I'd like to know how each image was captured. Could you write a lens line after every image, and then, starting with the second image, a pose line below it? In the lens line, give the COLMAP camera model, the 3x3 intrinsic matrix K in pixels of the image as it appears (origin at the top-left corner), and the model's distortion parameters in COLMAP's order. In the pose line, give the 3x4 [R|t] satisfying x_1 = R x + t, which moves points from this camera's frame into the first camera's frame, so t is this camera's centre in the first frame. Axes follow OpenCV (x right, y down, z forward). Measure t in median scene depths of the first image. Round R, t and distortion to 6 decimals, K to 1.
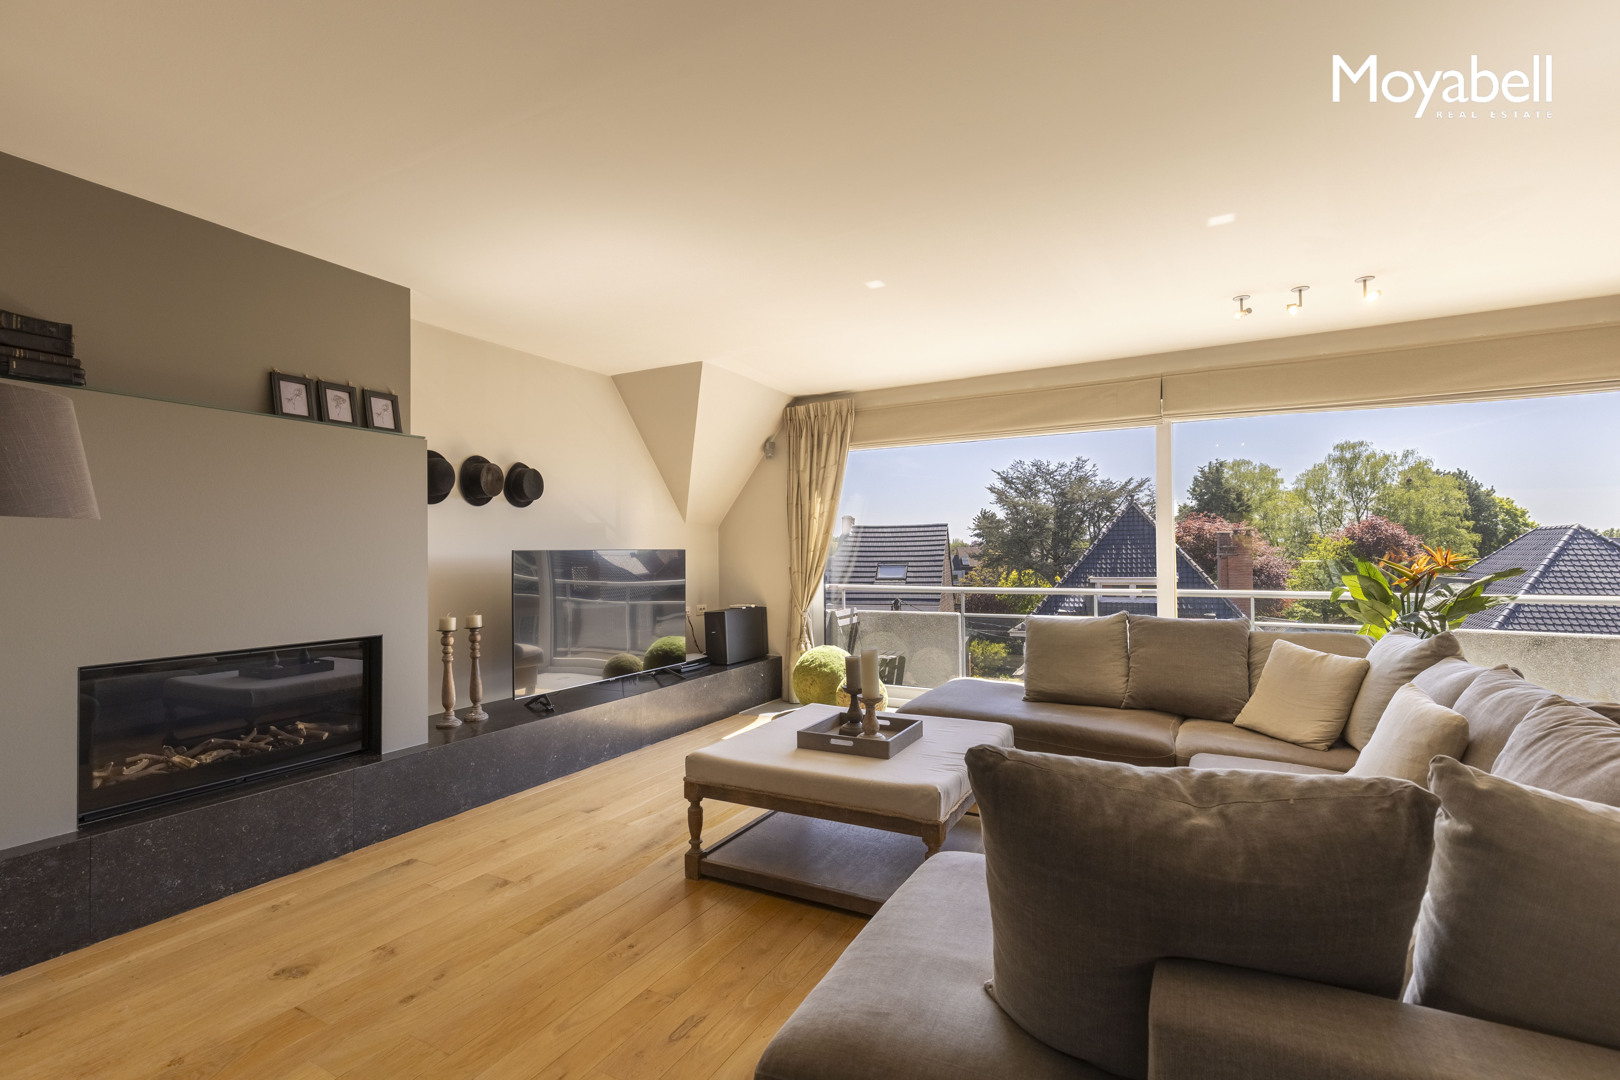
lens RADIAL K [[736.0, 0, 808.6], [0, 736.0, 544.7], [0, 0, 1]] dist [0.002479, 0.000624]
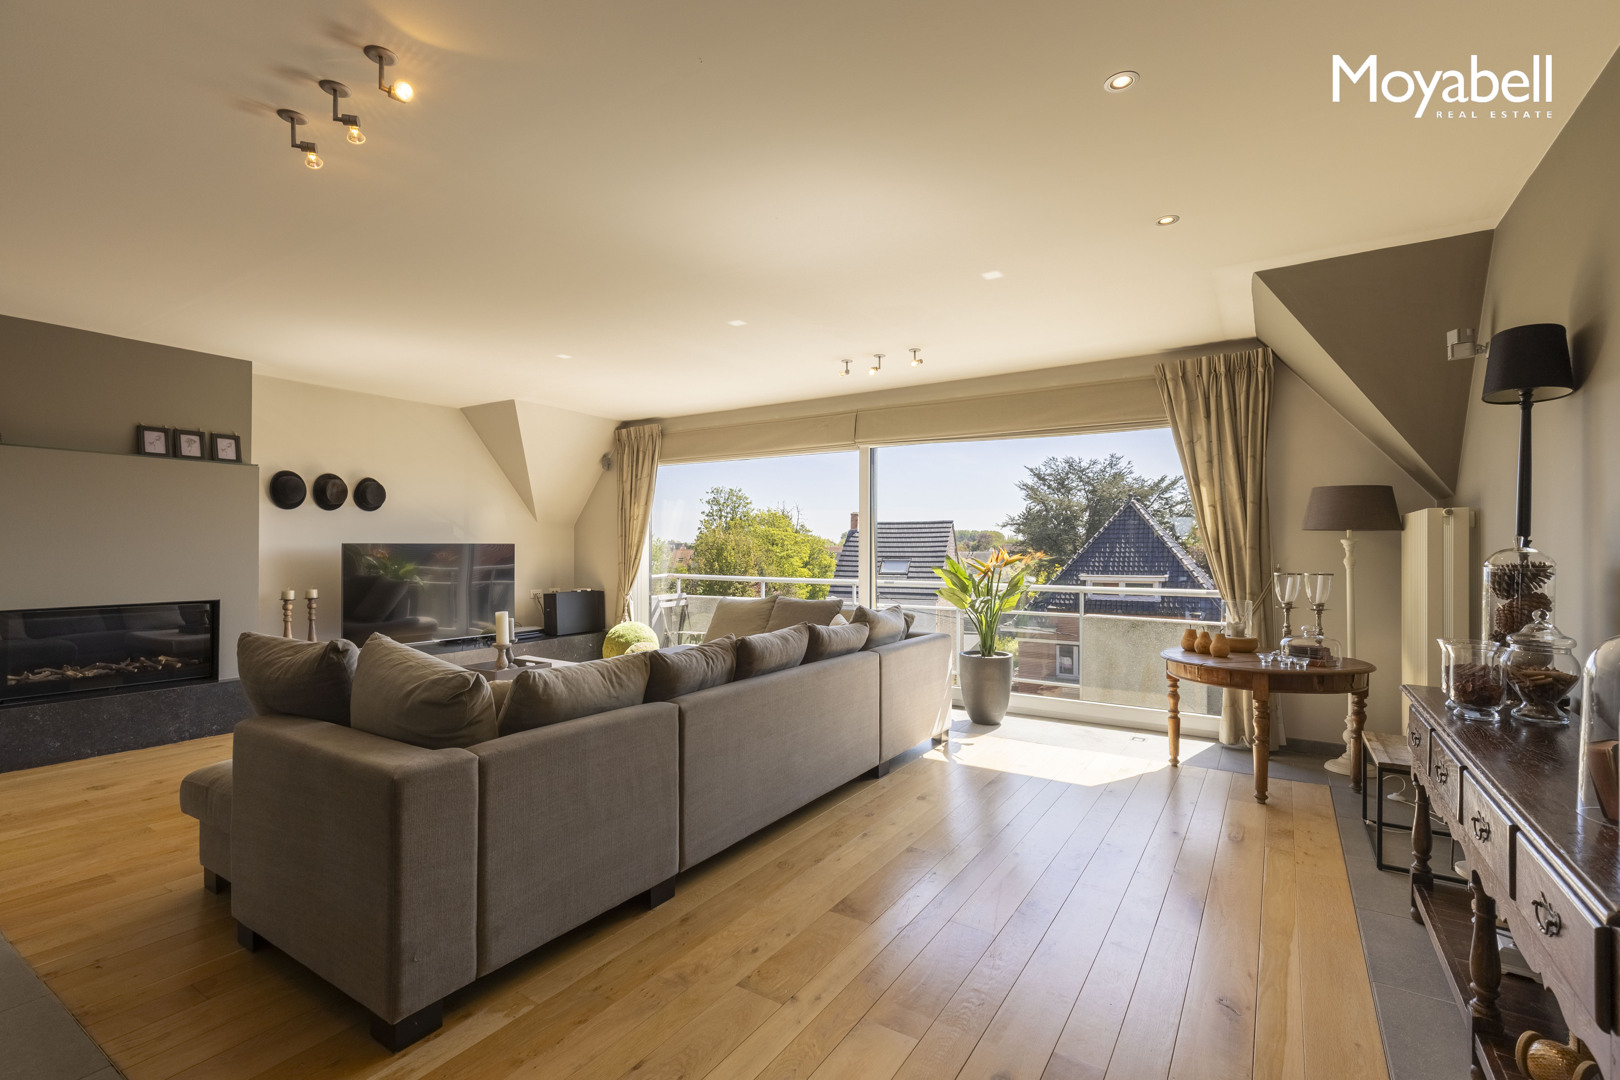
lens RADIAL K [[736.0, 0, 808.1], [0, 736.0, 544.2], [0, 0, 1]] dist [0.002479, 0.000624]
pose [[0.997111, 0.011563, -0.075066, 0.460375], [-0.011041, 0.999912, 0.007369, -0.008490], [0.075145, -0.006519, 0.997151, -0.252649]]
